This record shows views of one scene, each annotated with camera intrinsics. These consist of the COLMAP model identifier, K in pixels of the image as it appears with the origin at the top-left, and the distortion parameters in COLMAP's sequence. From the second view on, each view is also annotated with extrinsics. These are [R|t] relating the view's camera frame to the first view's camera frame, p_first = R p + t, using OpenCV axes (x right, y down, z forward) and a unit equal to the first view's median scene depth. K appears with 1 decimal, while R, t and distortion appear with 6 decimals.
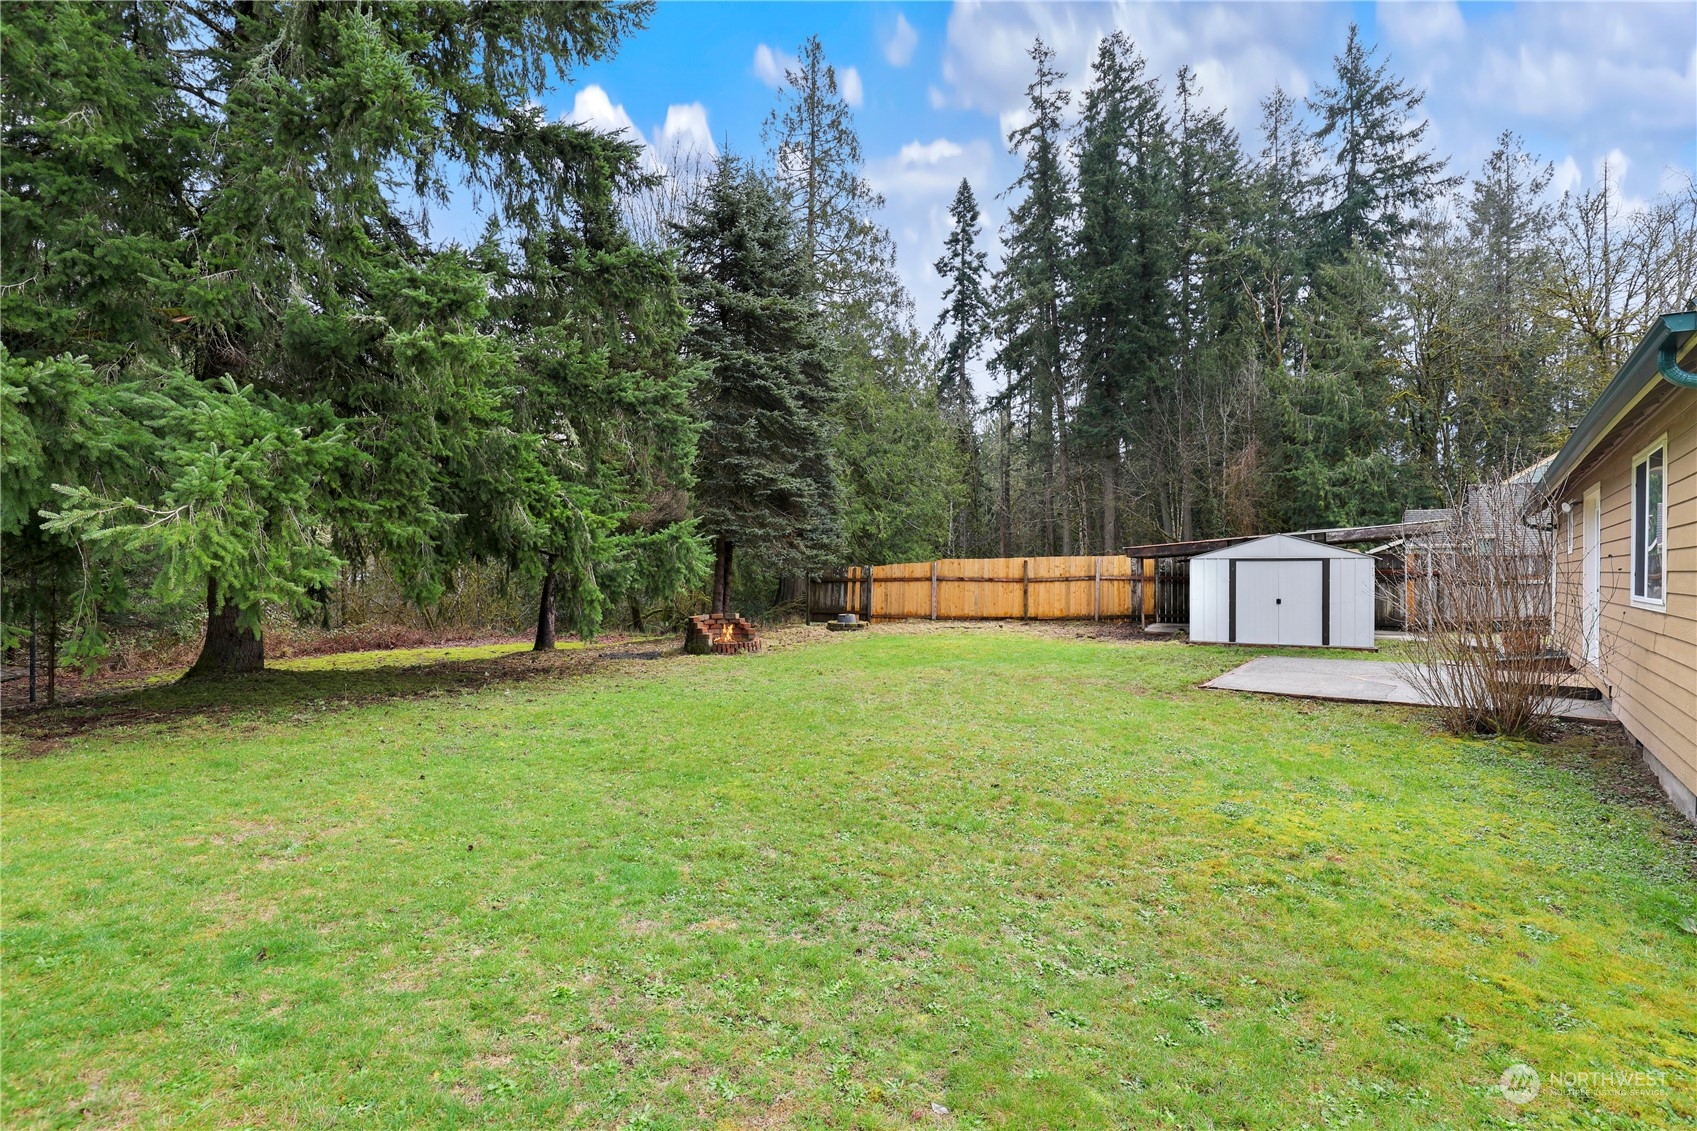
lens RADIAL K [[791.3, 0, 851.8], [0, 791.3, 571.0], [0, 0, 1]] dist [-0.029461, 0.000284]
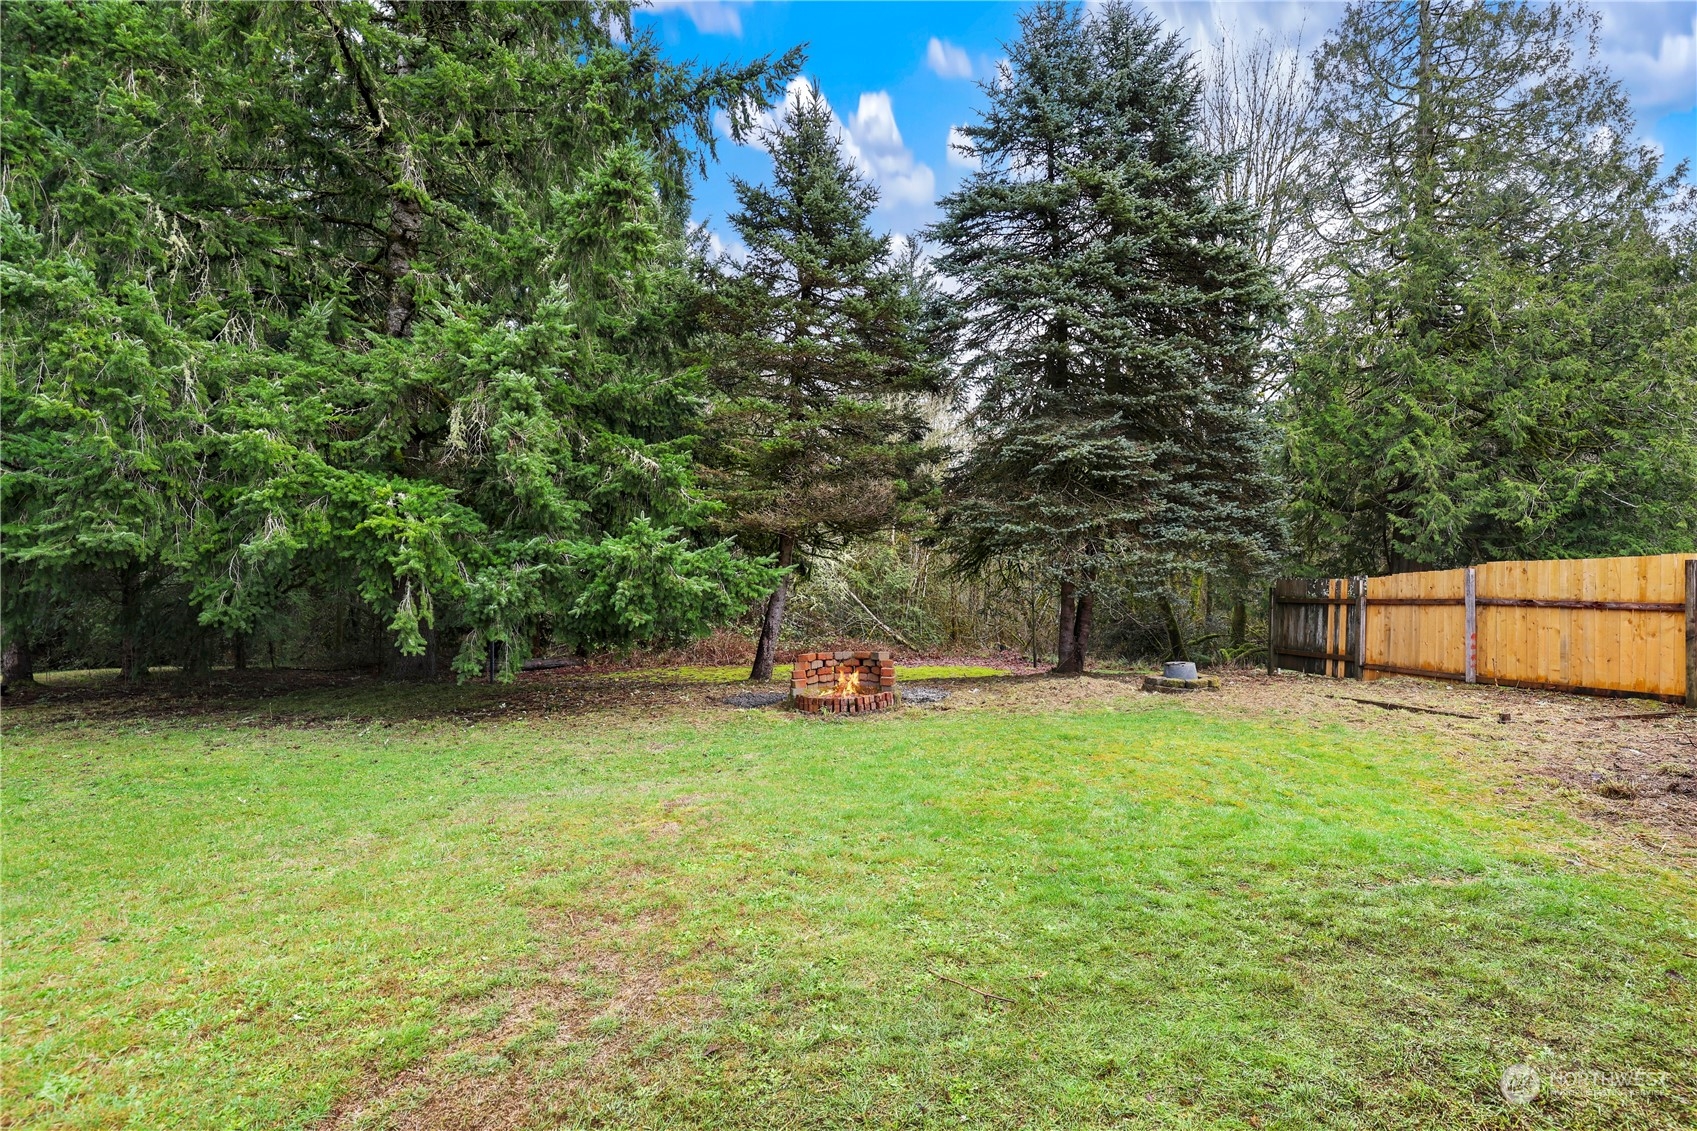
lens RADIAL K [[791.3, 0, 851.8], [0, 791.3, 571.0], [0, 0, 1]] dist [-0.029461, 0.000284]
pose [[0.621156, -0.019004, -0.783456, 0.243157], [0.006146, 0.999793, -0.019378, -0.002385], [0.783663, 0.007222, 0.621145, 0.383246]]
